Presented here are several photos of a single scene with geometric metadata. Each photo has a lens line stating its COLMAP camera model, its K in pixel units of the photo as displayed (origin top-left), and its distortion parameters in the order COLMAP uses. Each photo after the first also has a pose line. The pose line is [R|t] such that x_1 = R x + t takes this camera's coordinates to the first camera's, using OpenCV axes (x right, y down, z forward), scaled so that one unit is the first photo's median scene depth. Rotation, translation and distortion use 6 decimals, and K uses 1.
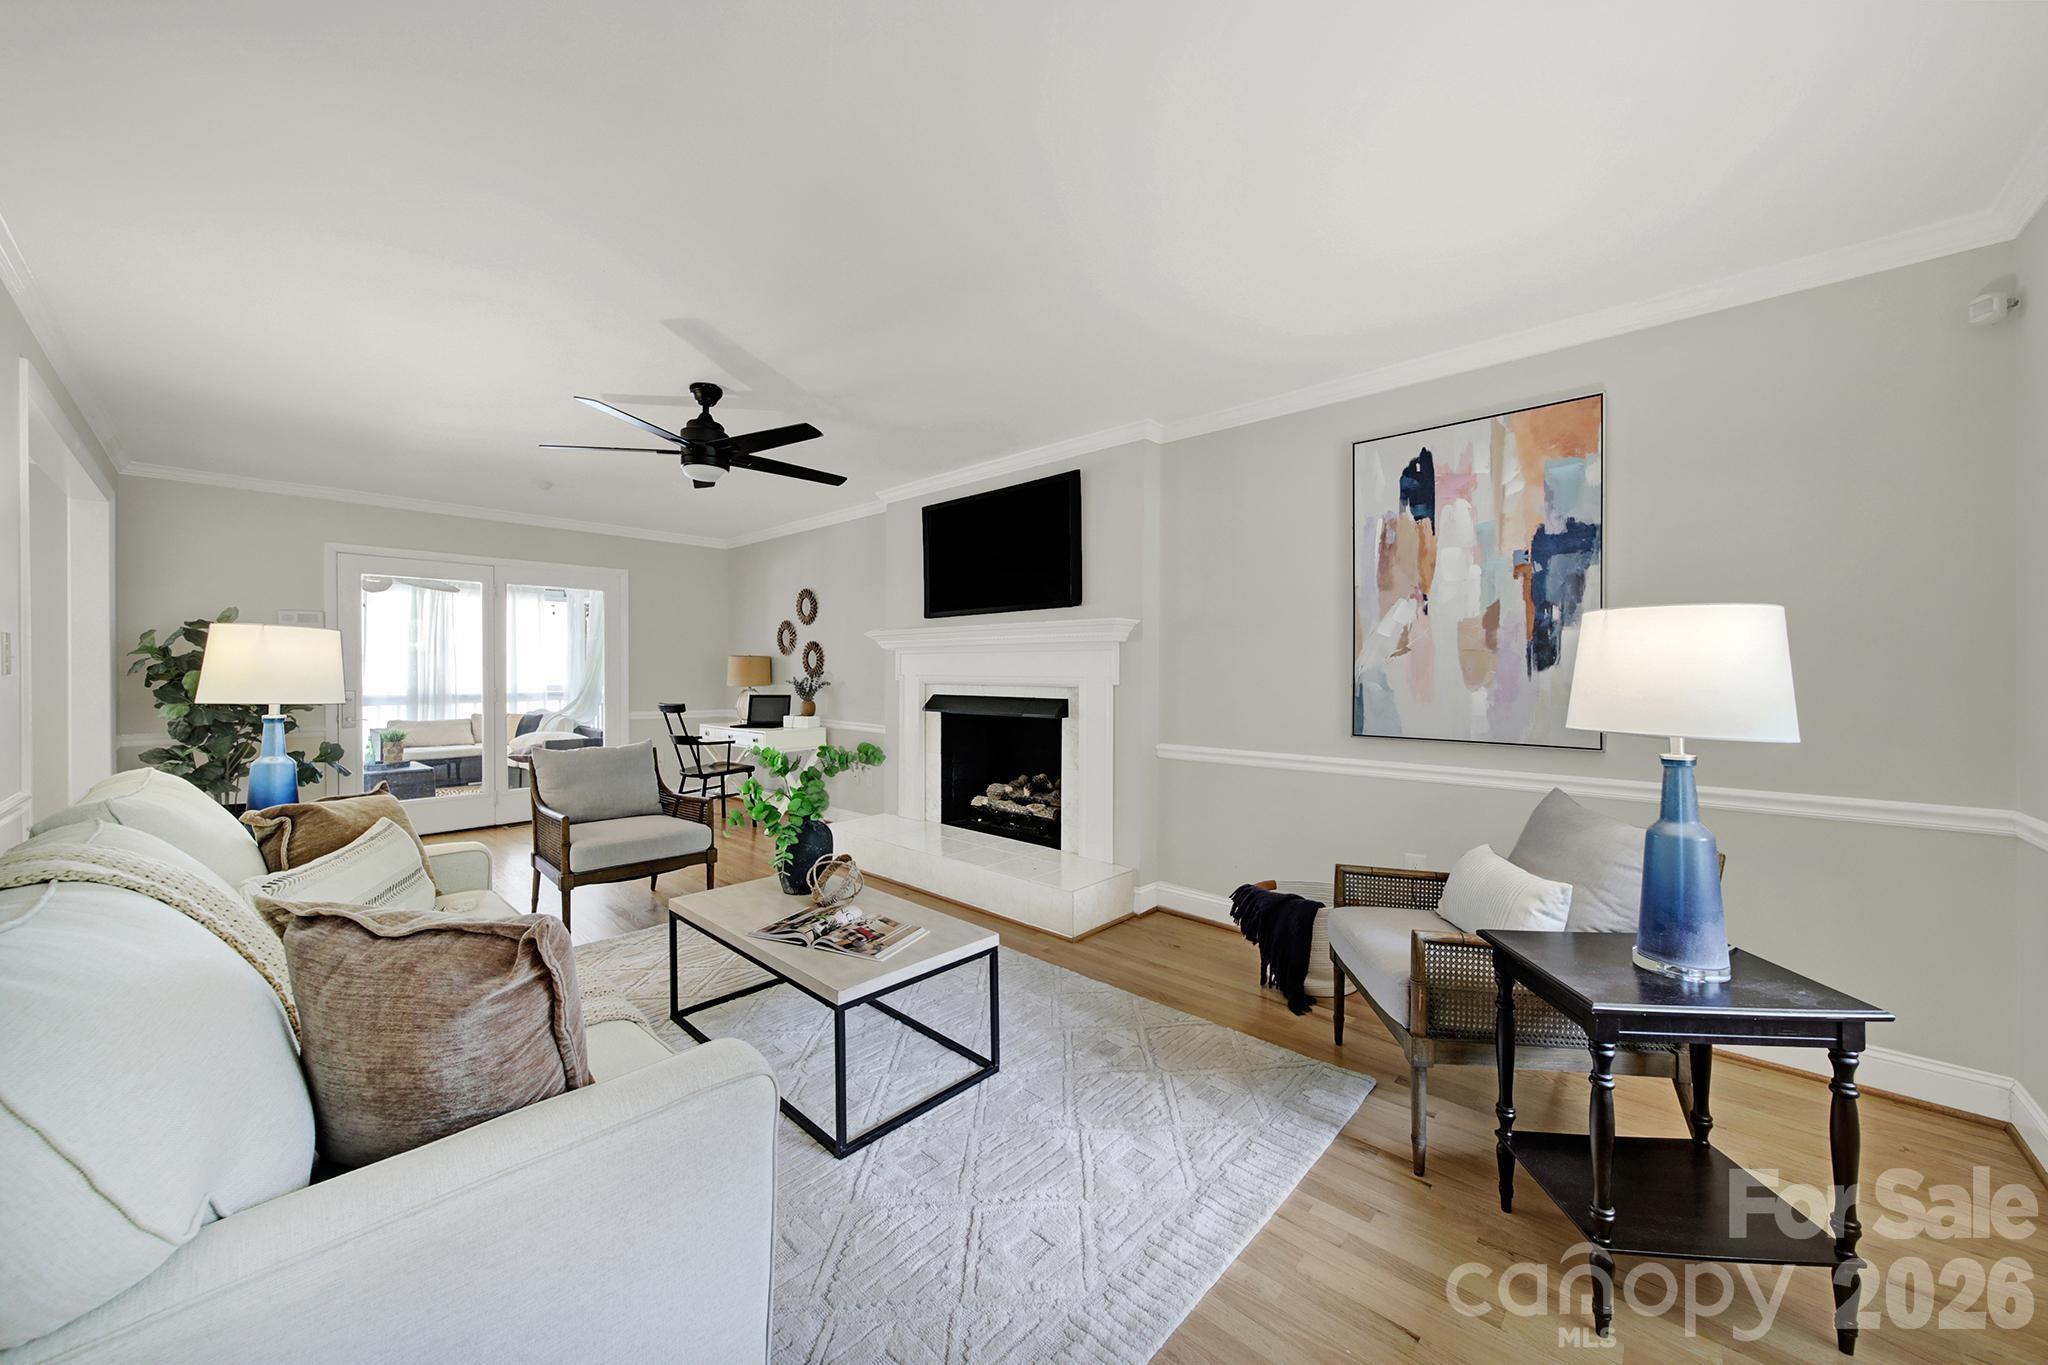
lens RADIAL K [[722.0, 0, 1026.8], [0, 722.0, 667.3], [0, 0, 1]] dist [-0.002298, -0.000353]
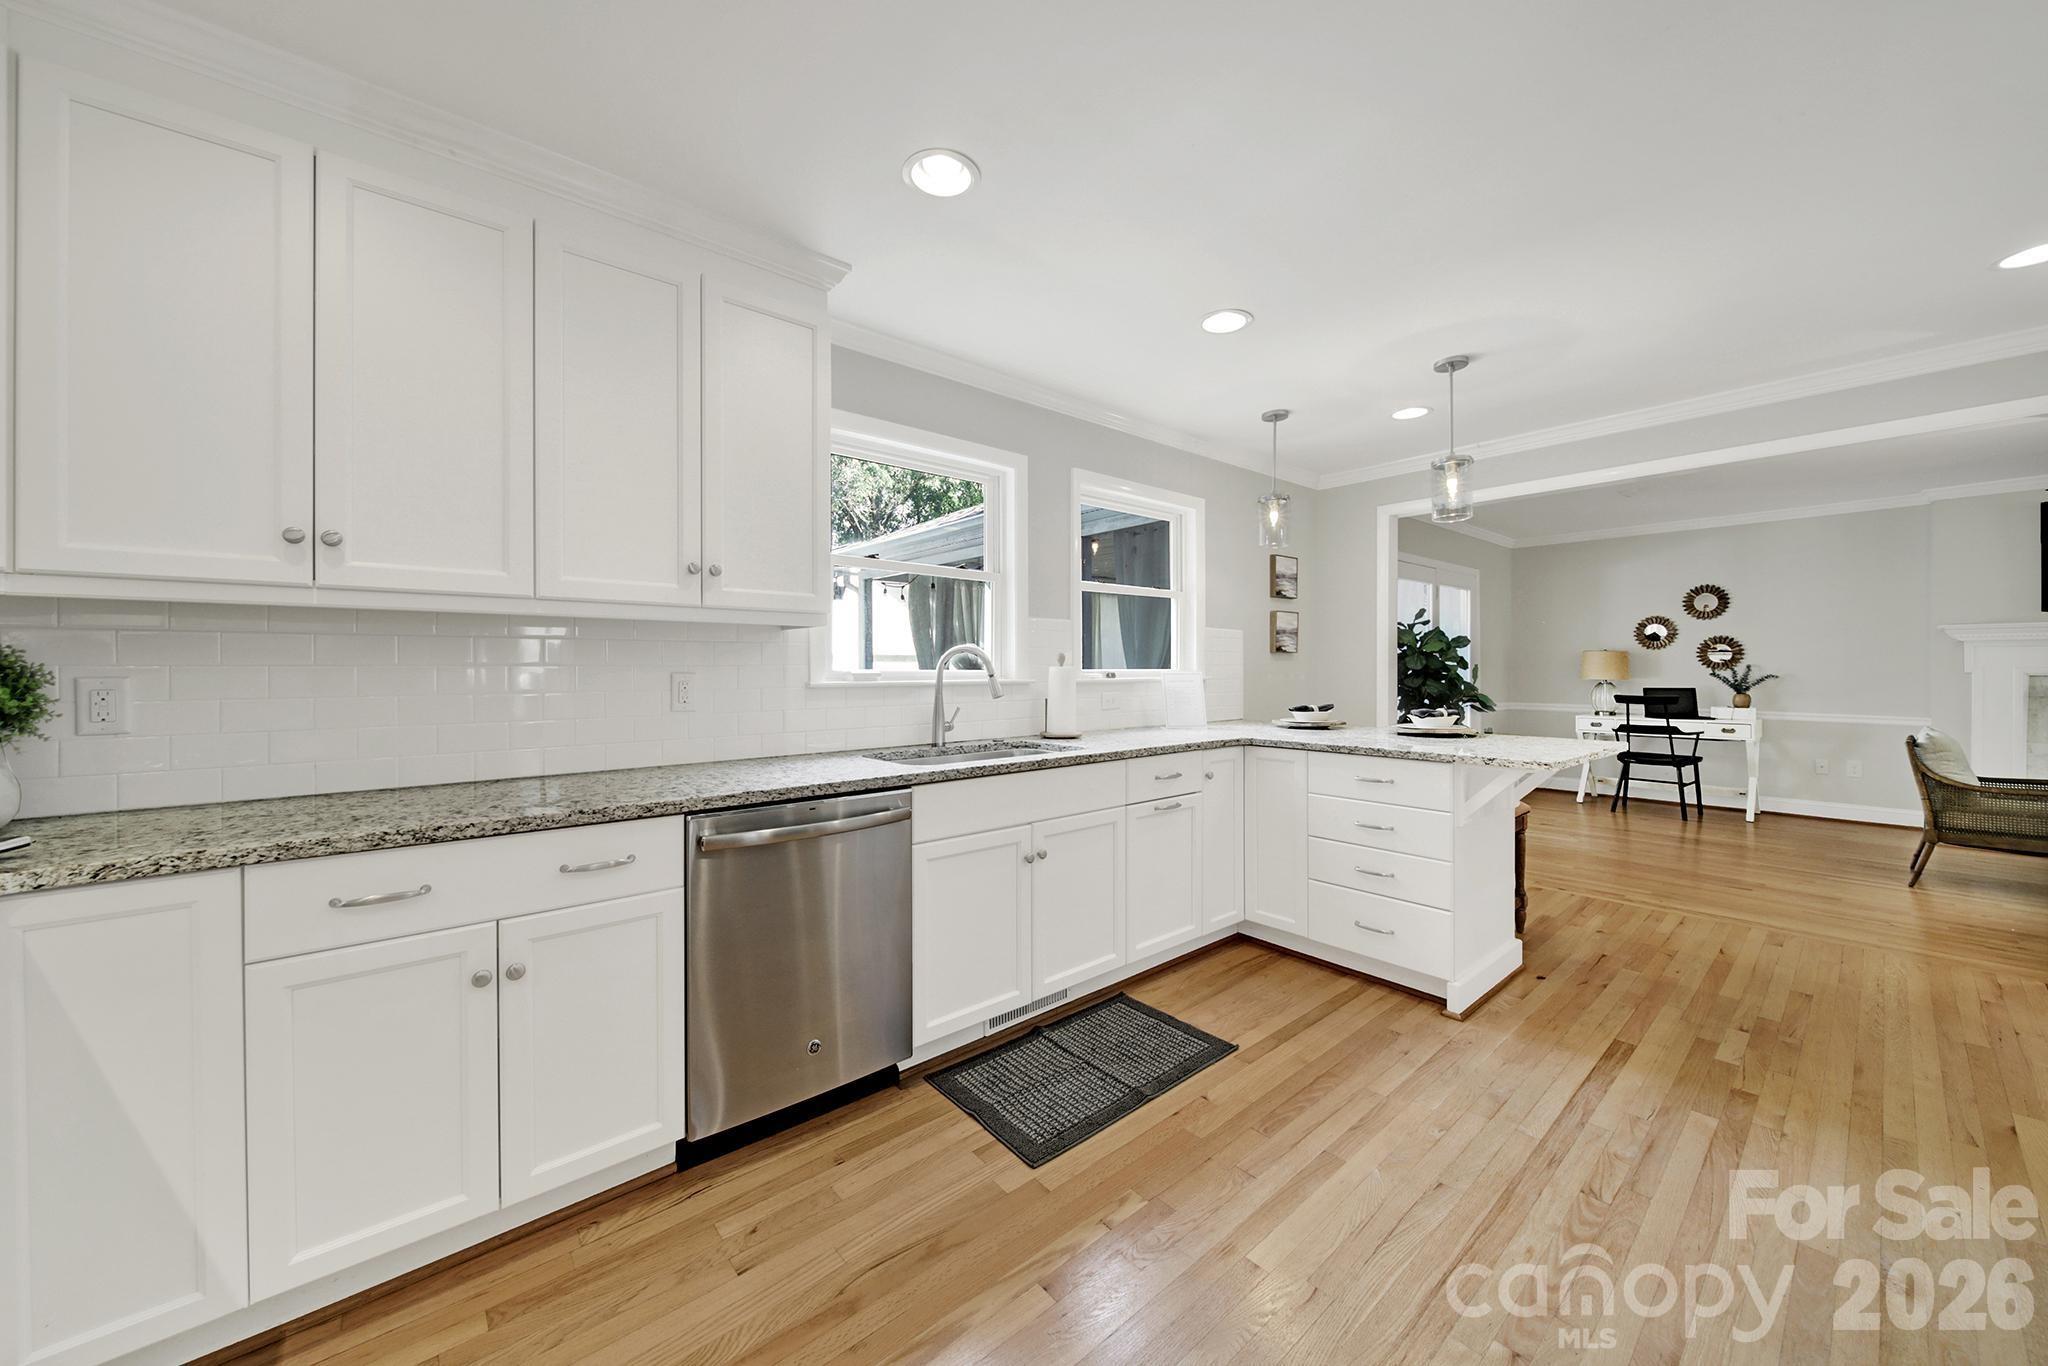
lens RADIAL K [[739.7, 0, 1032.4], [0, 739.7, 668.7], [0, 0, 1]] dist [0.000339, 0.000075]
pose [[0.993808, -0.000185, -0.111110, -2.568941], [0.000814, 0.999984, 0.005609, 0.008617], [0.111107, -0.005665, 0.993792, -0.340671]]
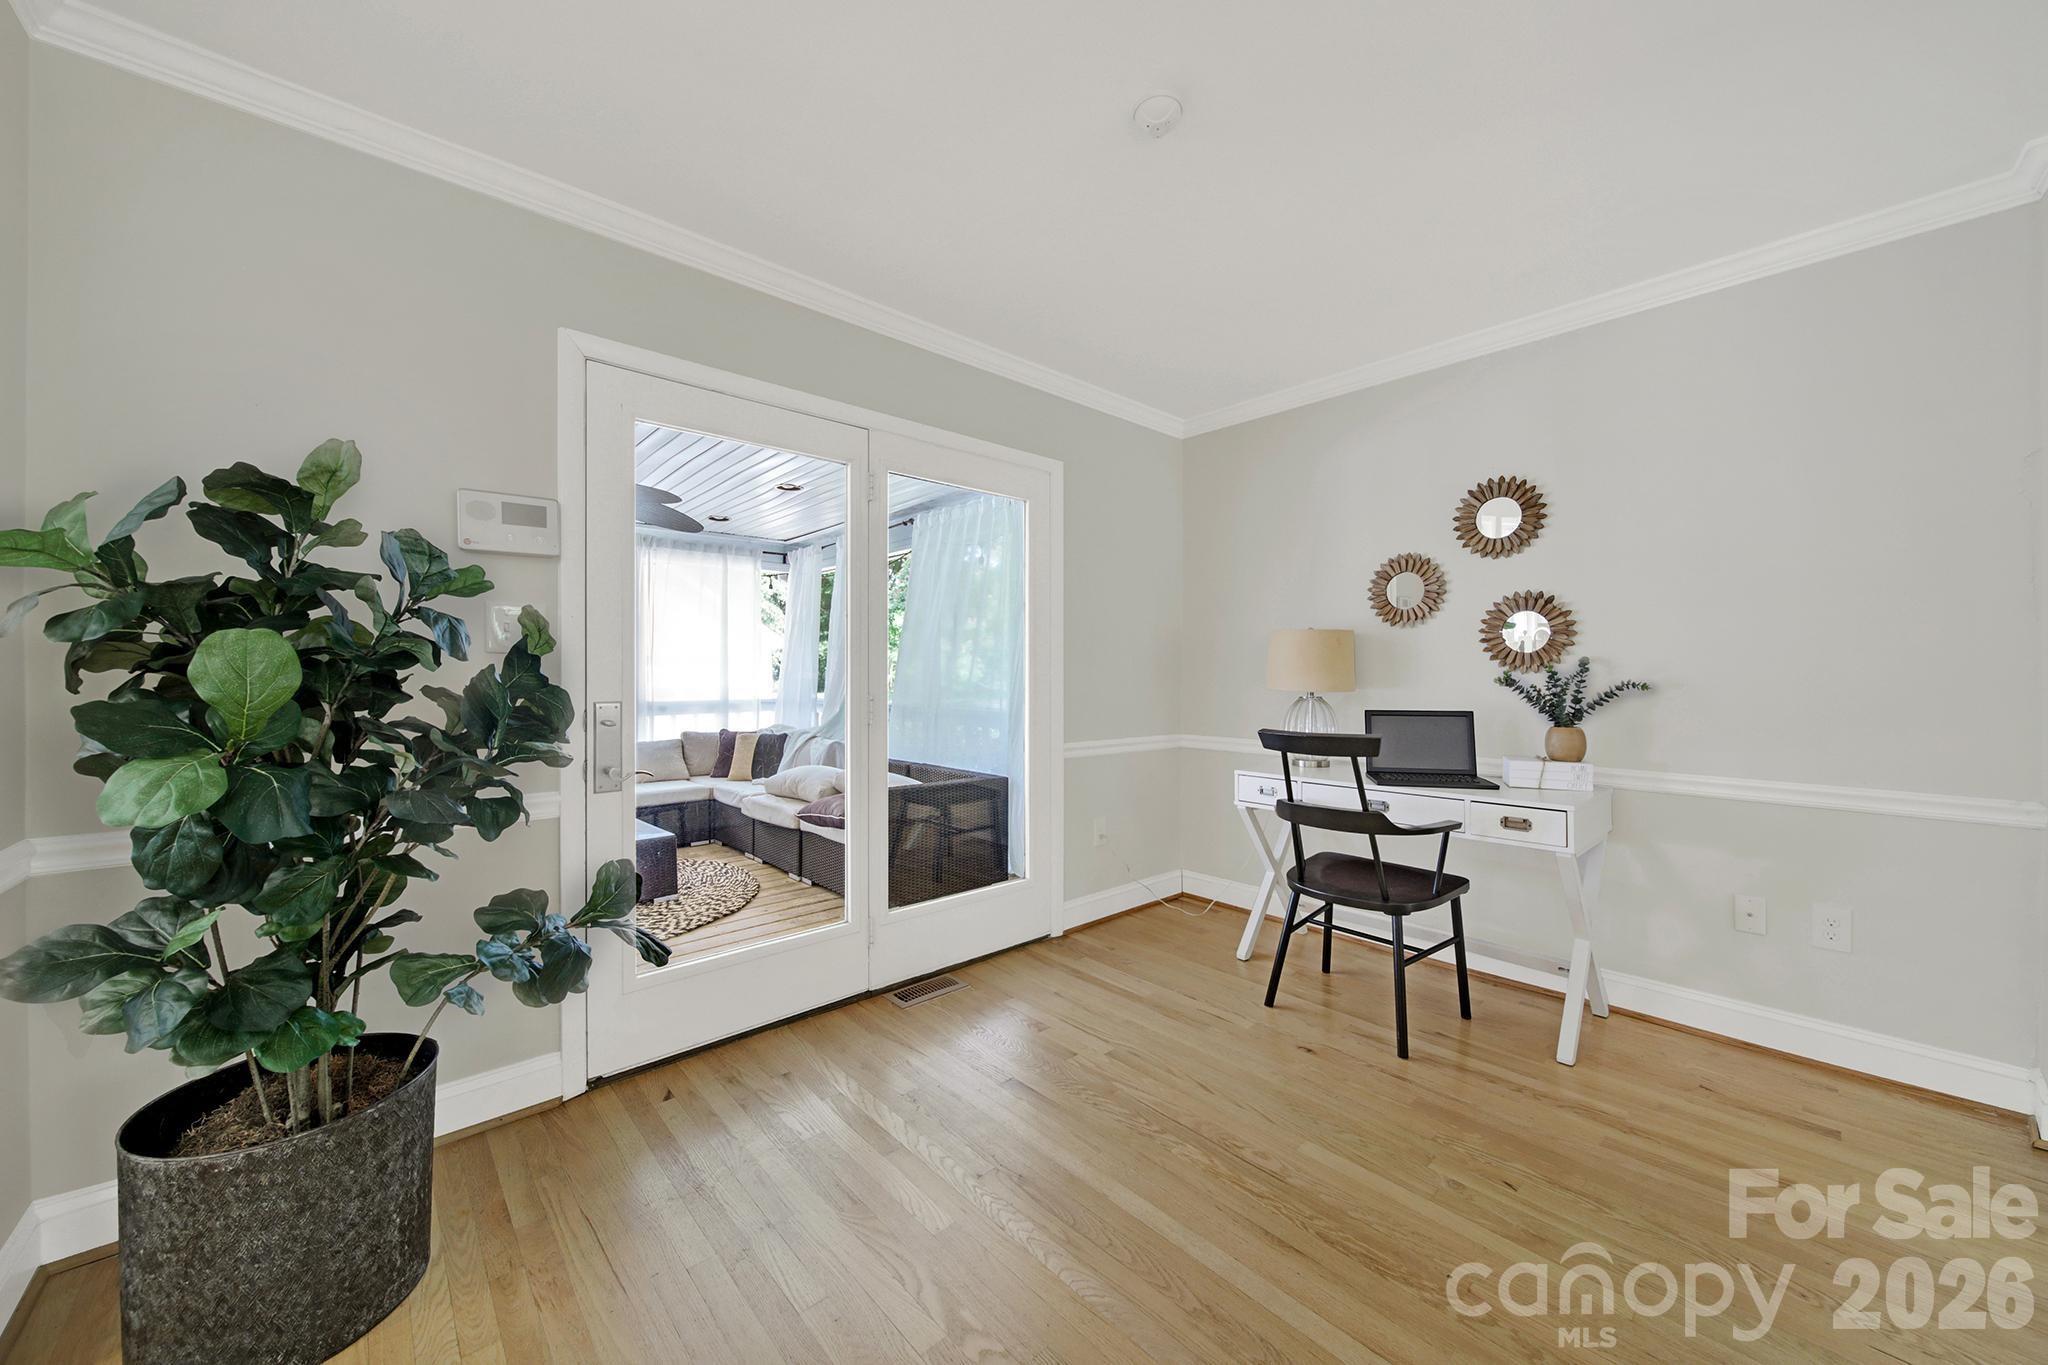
lens RADIAL K [[739.9, 0, 1017.0], [0, 739.9, 673.2], [0, 0, 1]] dist [-0.000743, -0.000148]
pose [[0.995758, 0.001188, -0.092002, -1.272258], [-0.000901, 0.999995, 0.003166, 0.028375], [0.092006, -0.003070, 0.995754, 1.146191]]
